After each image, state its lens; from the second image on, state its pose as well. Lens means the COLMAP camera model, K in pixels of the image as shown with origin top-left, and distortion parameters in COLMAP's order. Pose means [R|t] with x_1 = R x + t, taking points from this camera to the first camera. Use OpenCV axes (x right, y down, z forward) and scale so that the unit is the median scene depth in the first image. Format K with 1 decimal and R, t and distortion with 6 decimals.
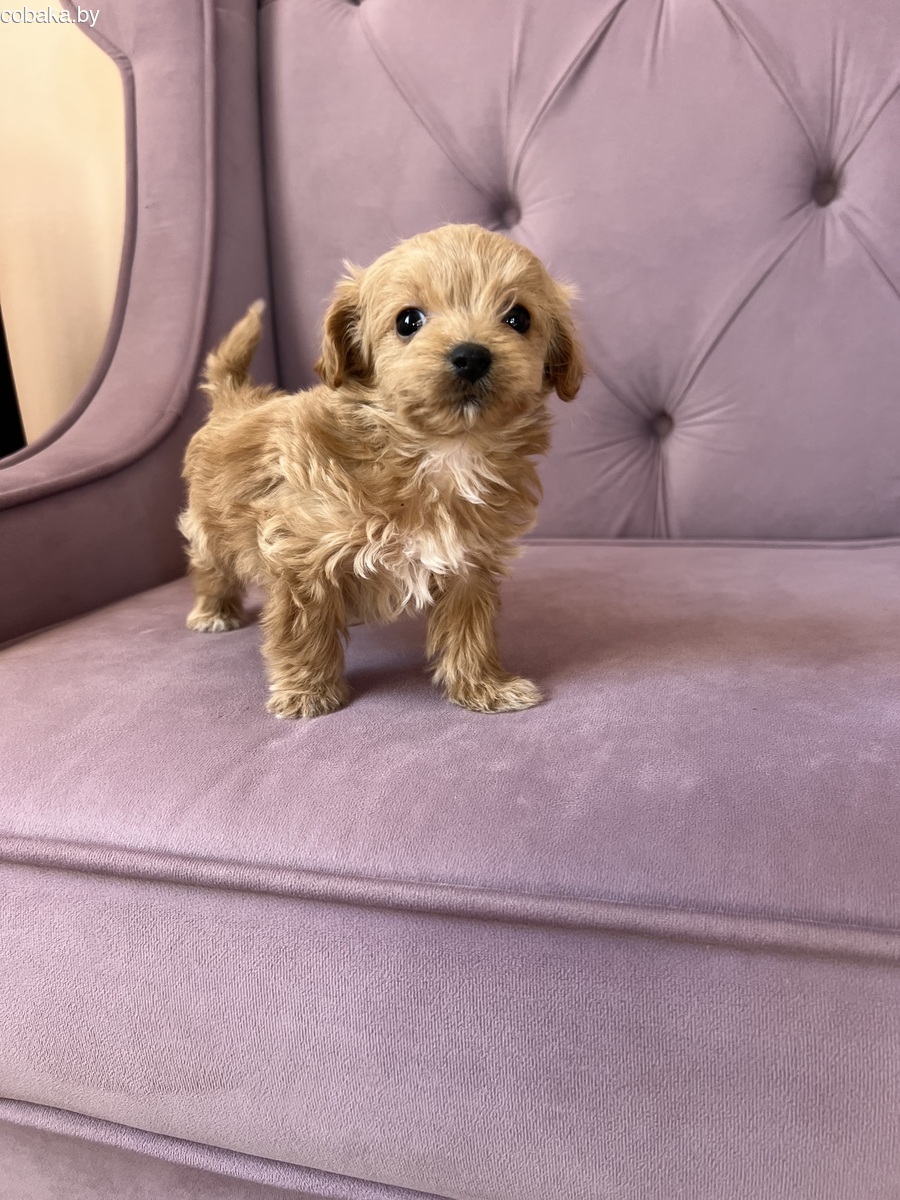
lens RADIAL K [[933.7, 0, 432.6], [0, 933.7, 612.8], [0, 0, 1]] dist [-0.000814, -0.004369]
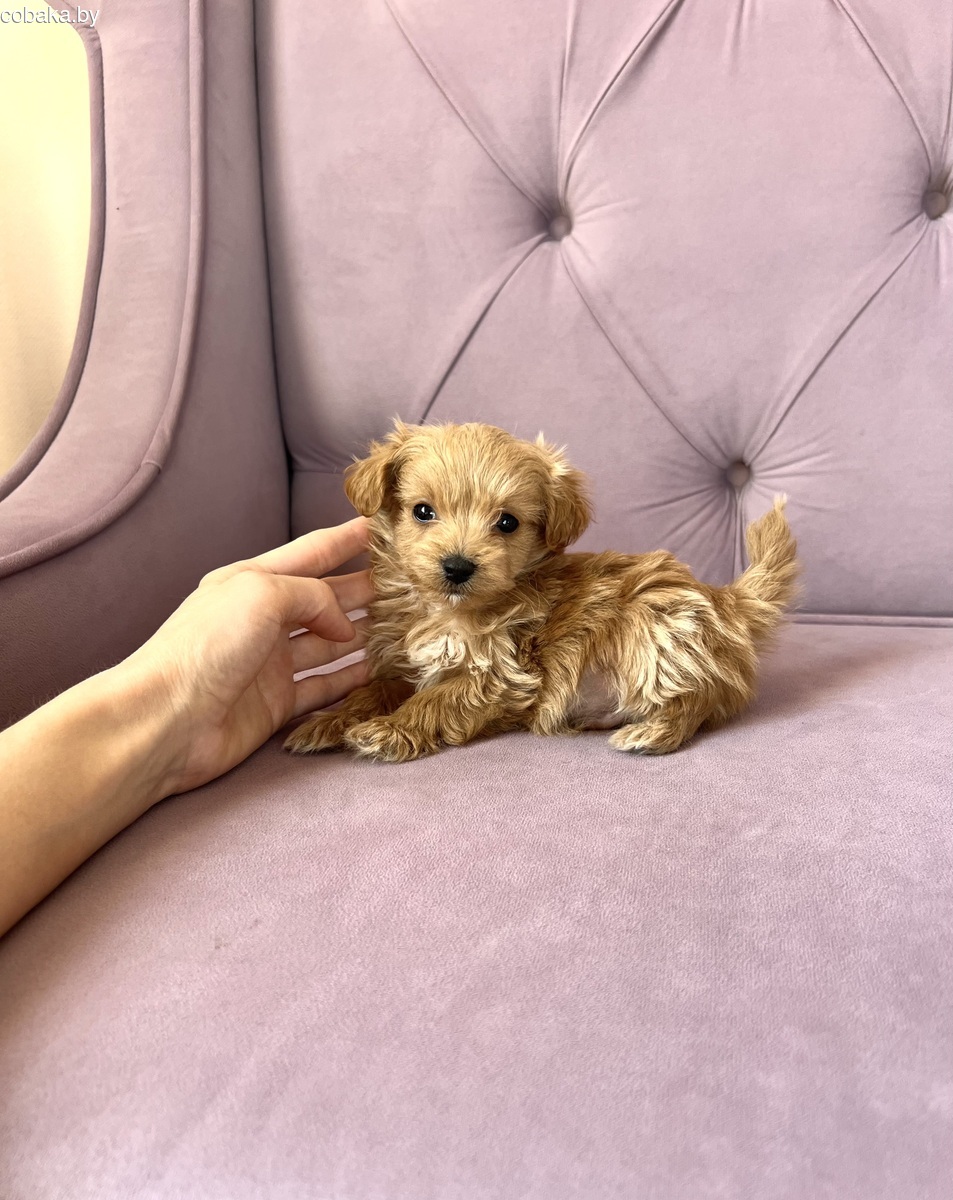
lens RADIAL K [[977.8, 0, 473.8], [0, 977.8, 634.2], [0, 0, 1]] dist [-0.000118, -0.006441]
pose [[0.999006, -0.004960, 0.044304, -0.036073], [0.005194, 0.999973, -0.005156, -0.058352], [-0.044277, 0.005381, 0.999005, 0.137415]]
